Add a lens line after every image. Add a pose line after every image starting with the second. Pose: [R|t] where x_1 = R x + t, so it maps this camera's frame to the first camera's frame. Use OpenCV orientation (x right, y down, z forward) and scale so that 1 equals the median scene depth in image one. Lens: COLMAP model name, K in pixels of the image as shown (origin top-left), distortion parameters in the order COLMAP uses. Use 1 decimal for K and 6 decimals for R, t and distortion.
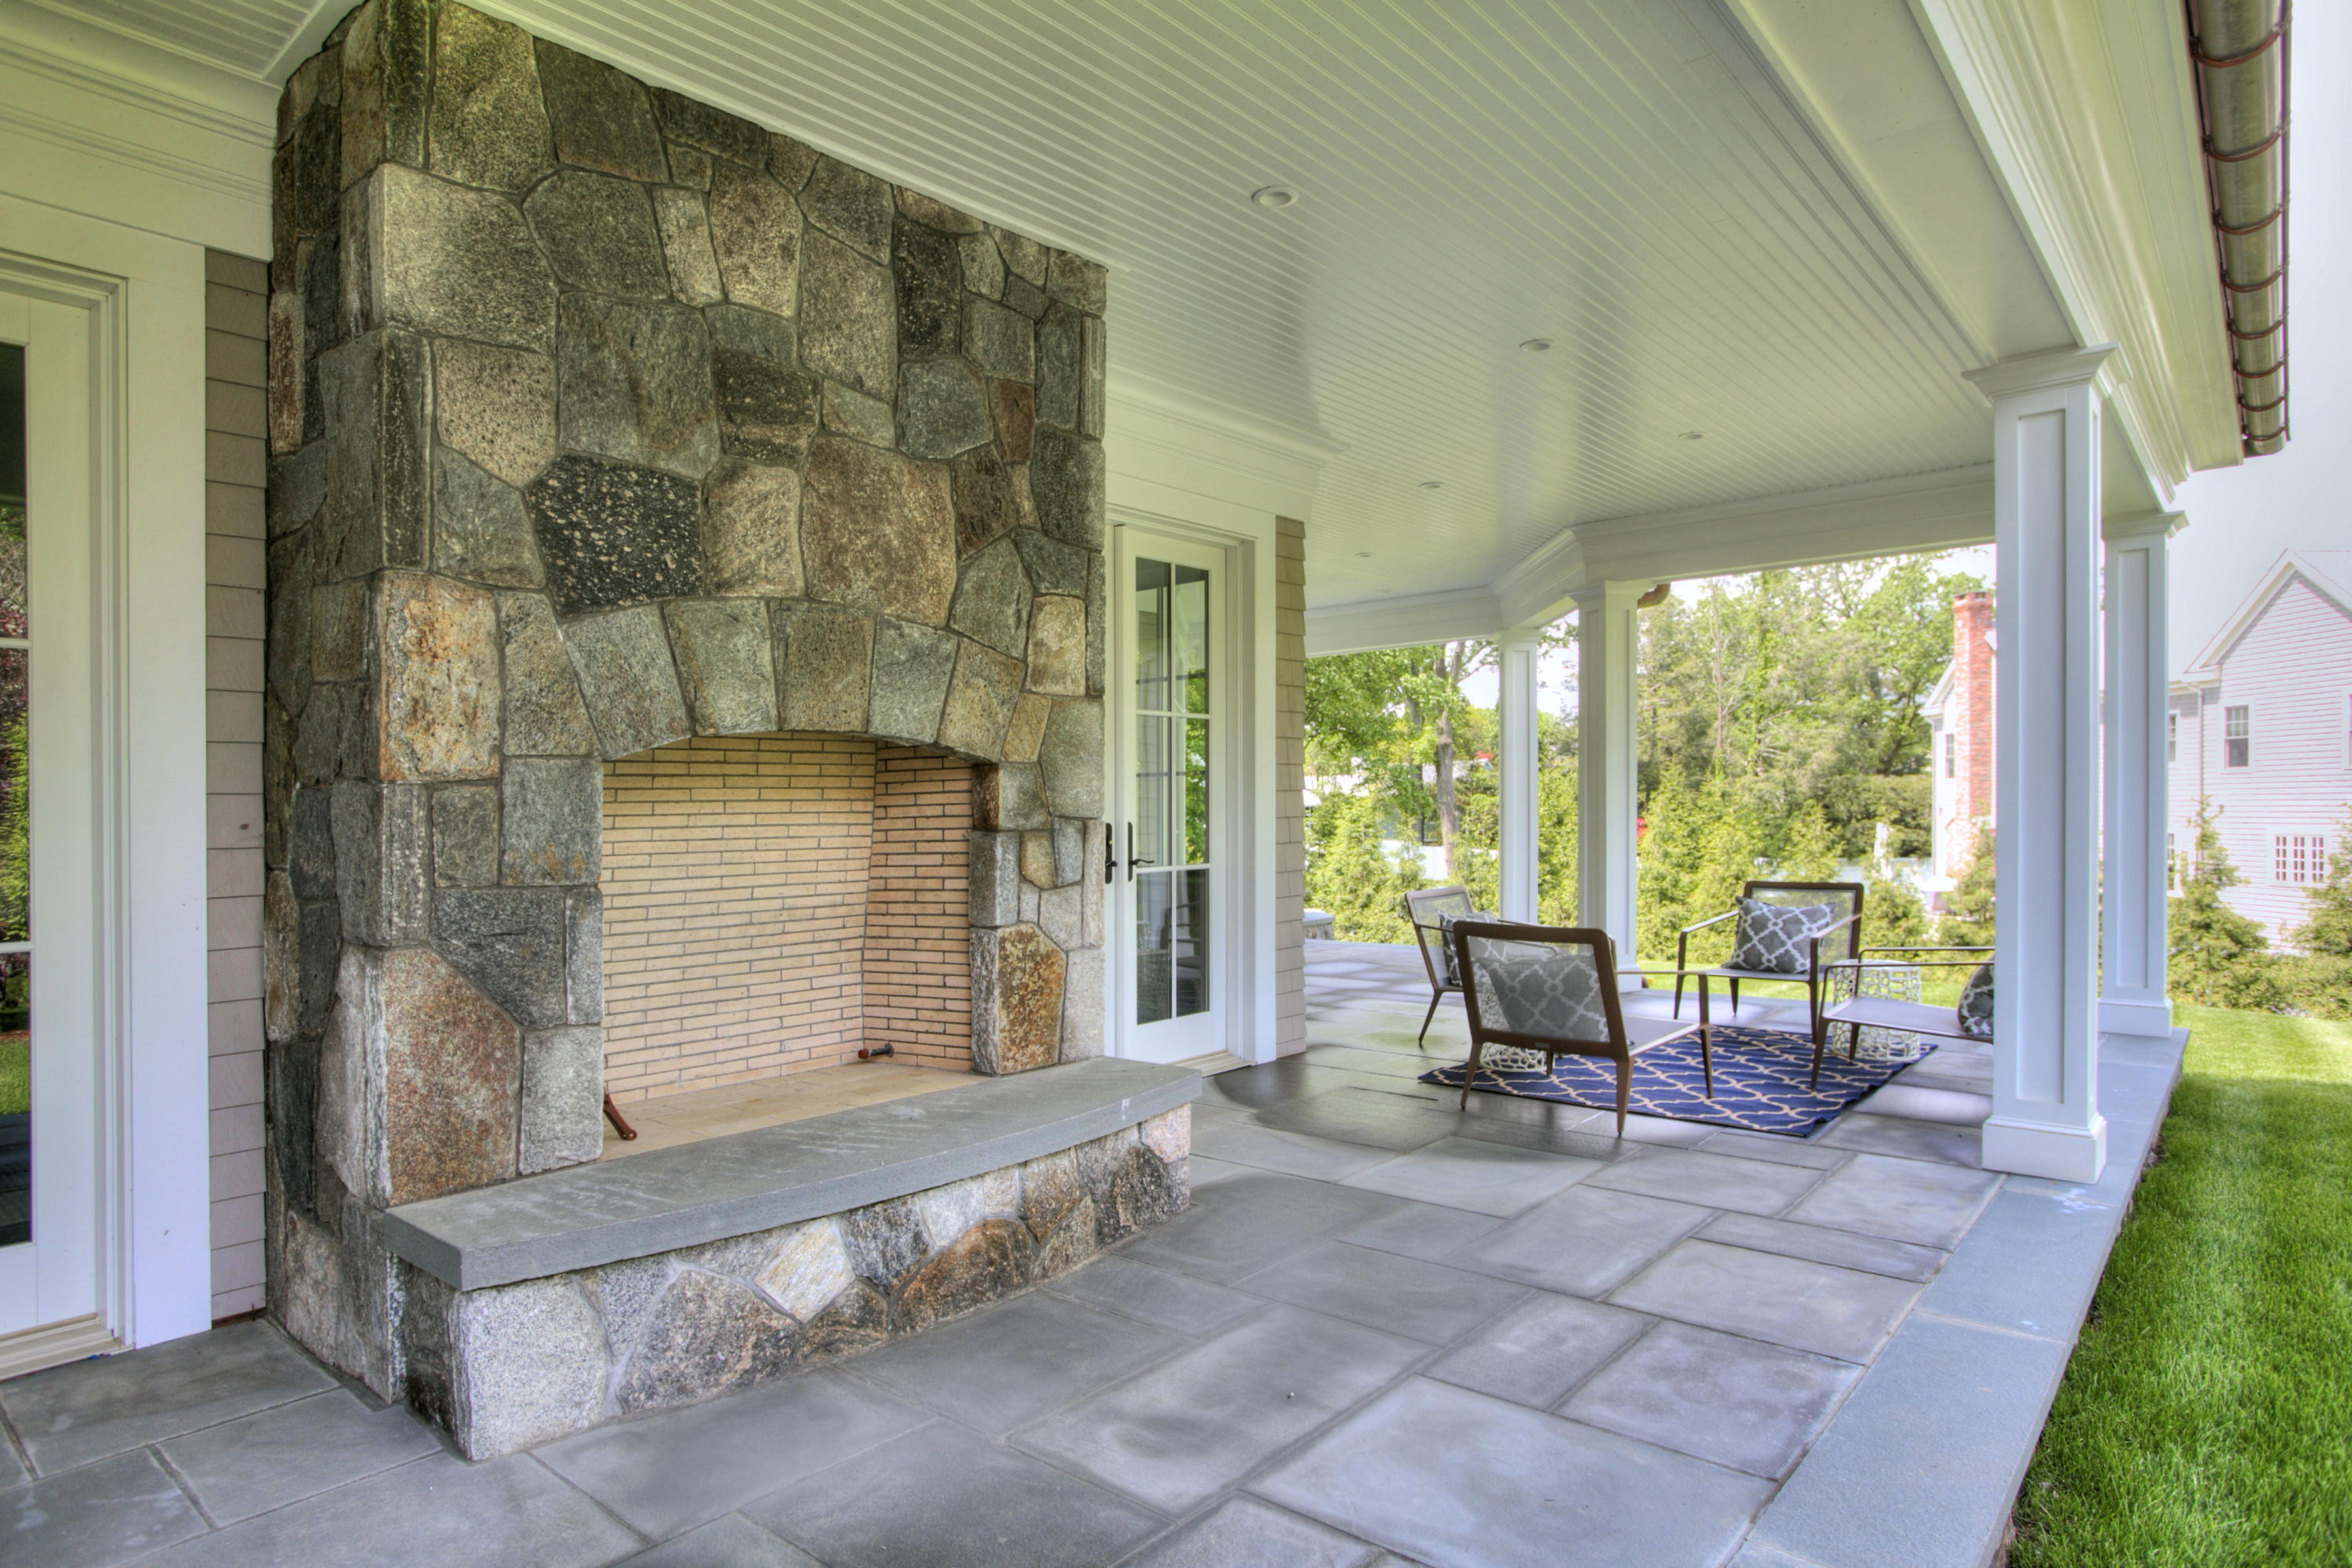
lens RADIAL K [[1490.1, 0, 1184.1], [0, 1490.1, 765.7], [0, 0, 1]] dist [0.024723, 0.010400]
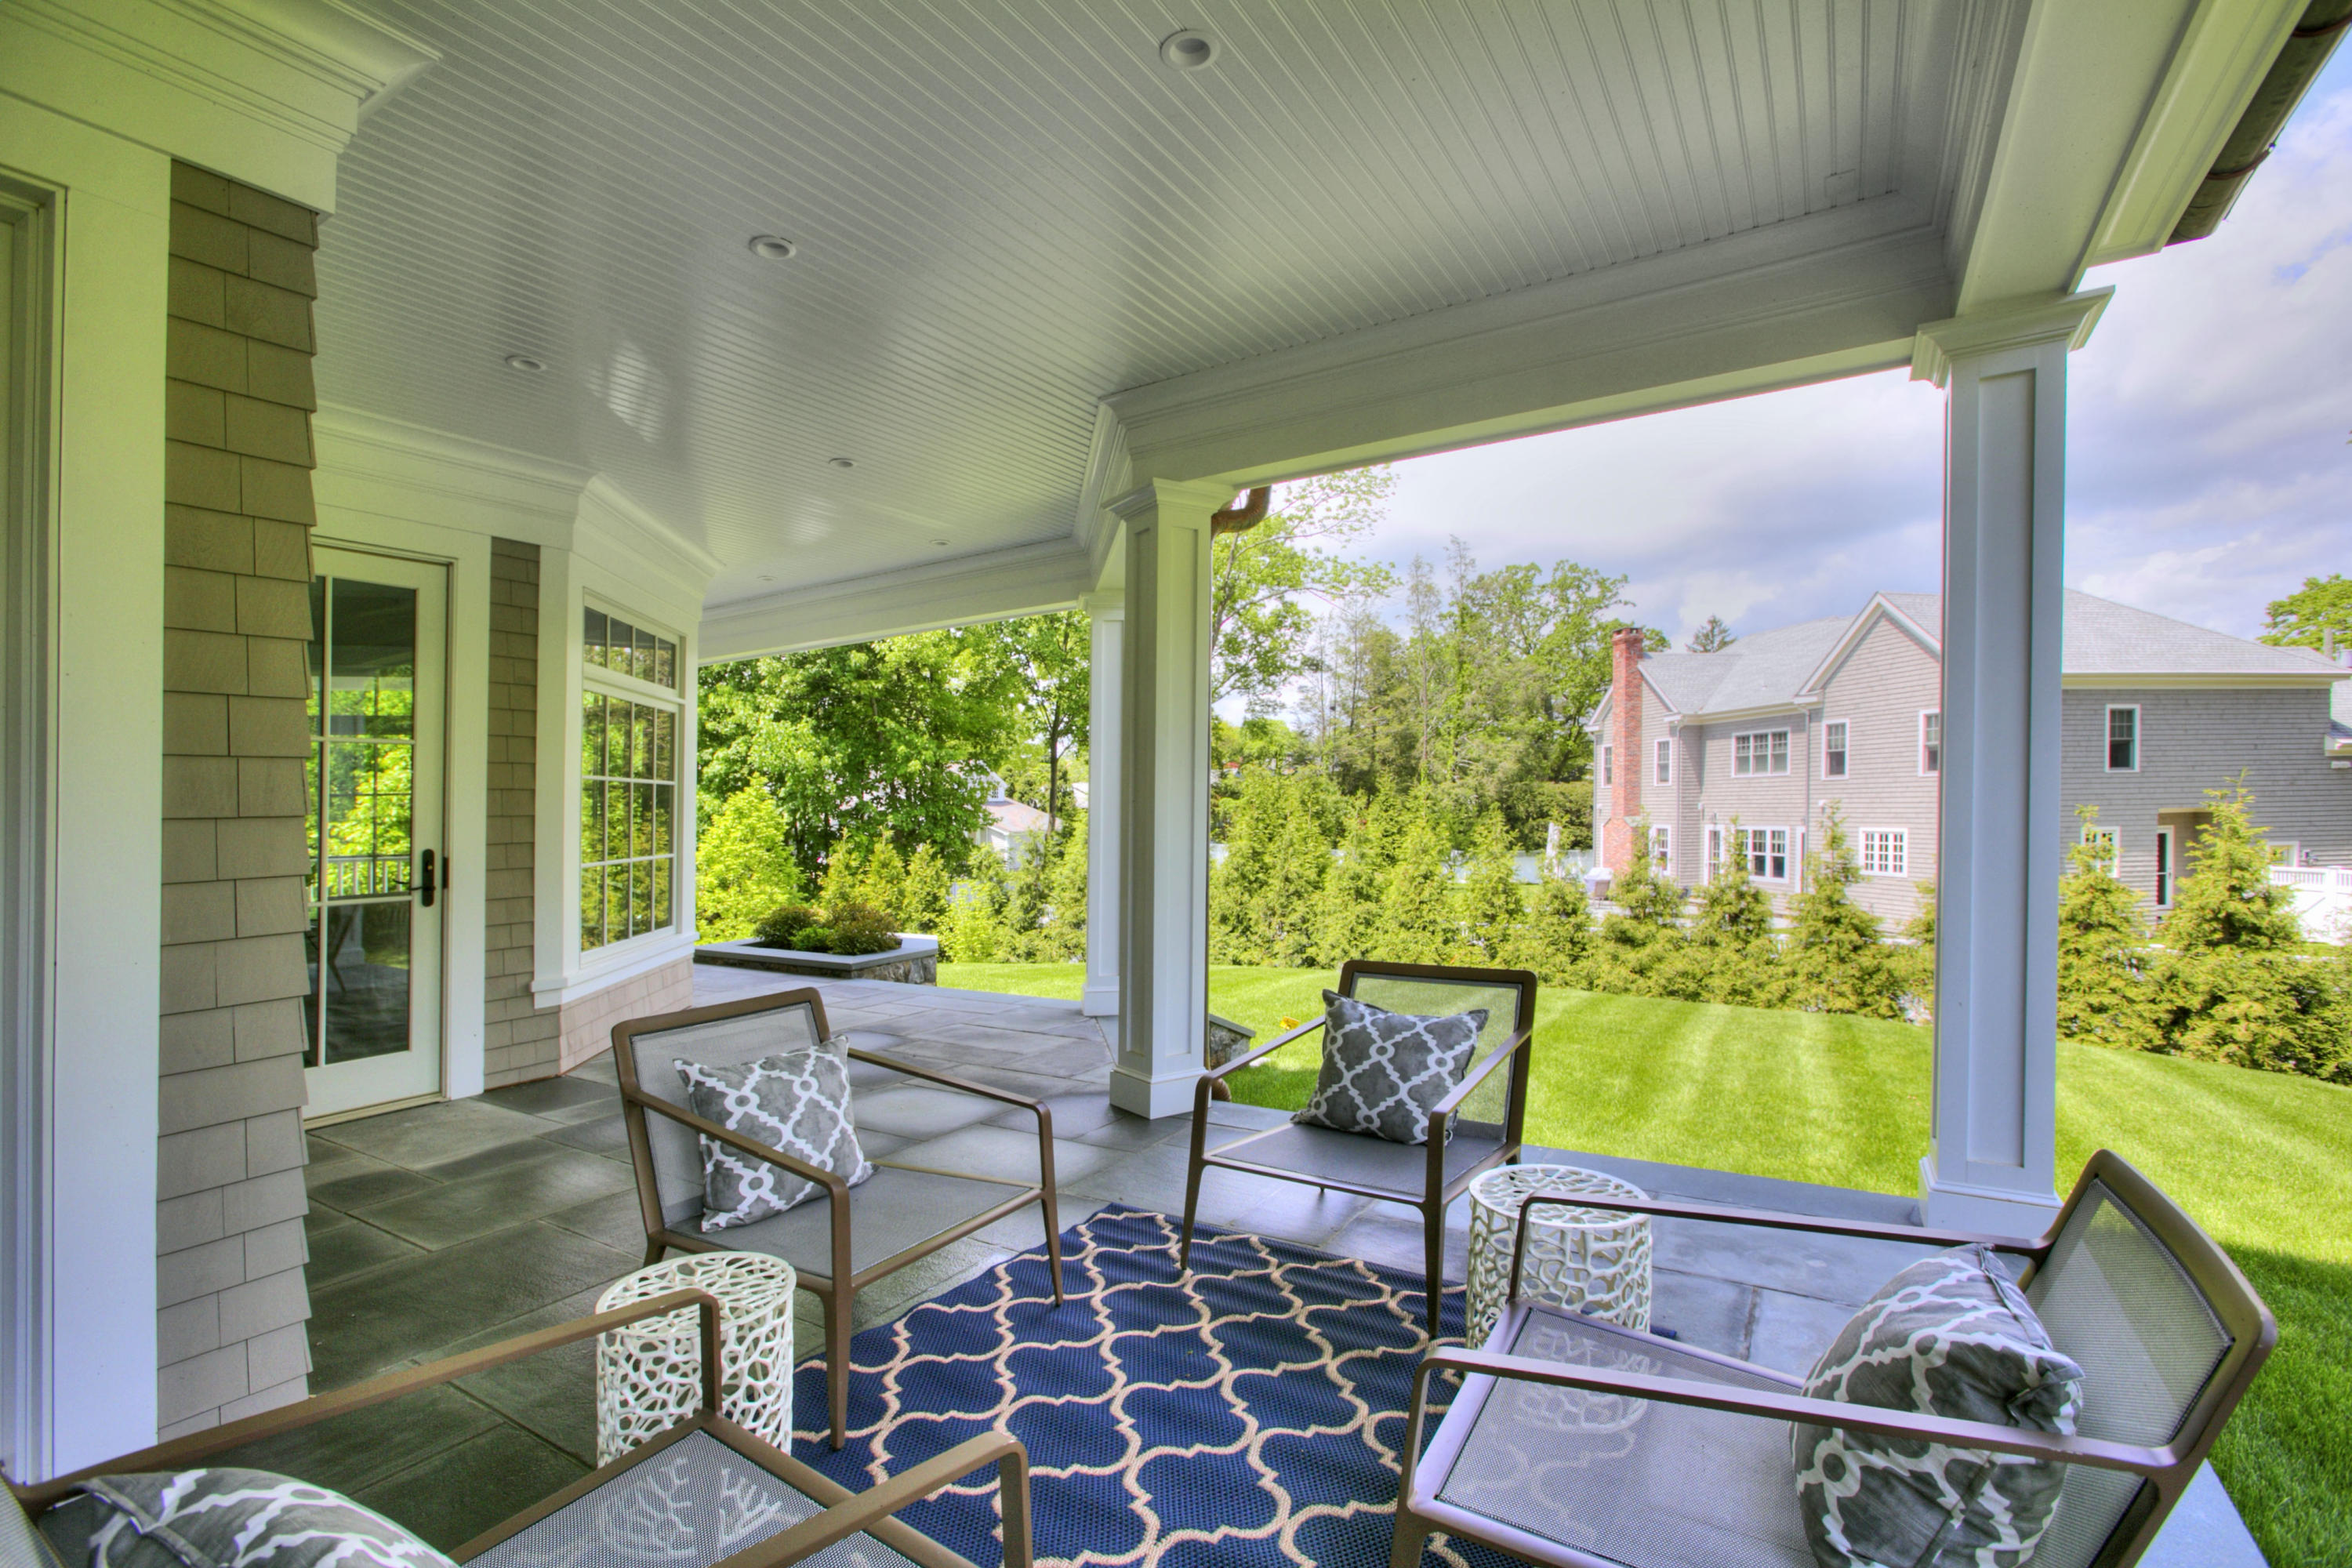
lens RADIAL K [[1073.1, 0, 1160.2], [0, 1073.1, 798.5], [0, 0, 1]] dist [-0.002166, -0.000385]
pose [[0.996310, -0.000356, 0.085831, 0.088369], [-0.001581, 0.999746, 0.022500, 0.001024], [-0.085817, -0.022553, 0.996056, 0.193953]]
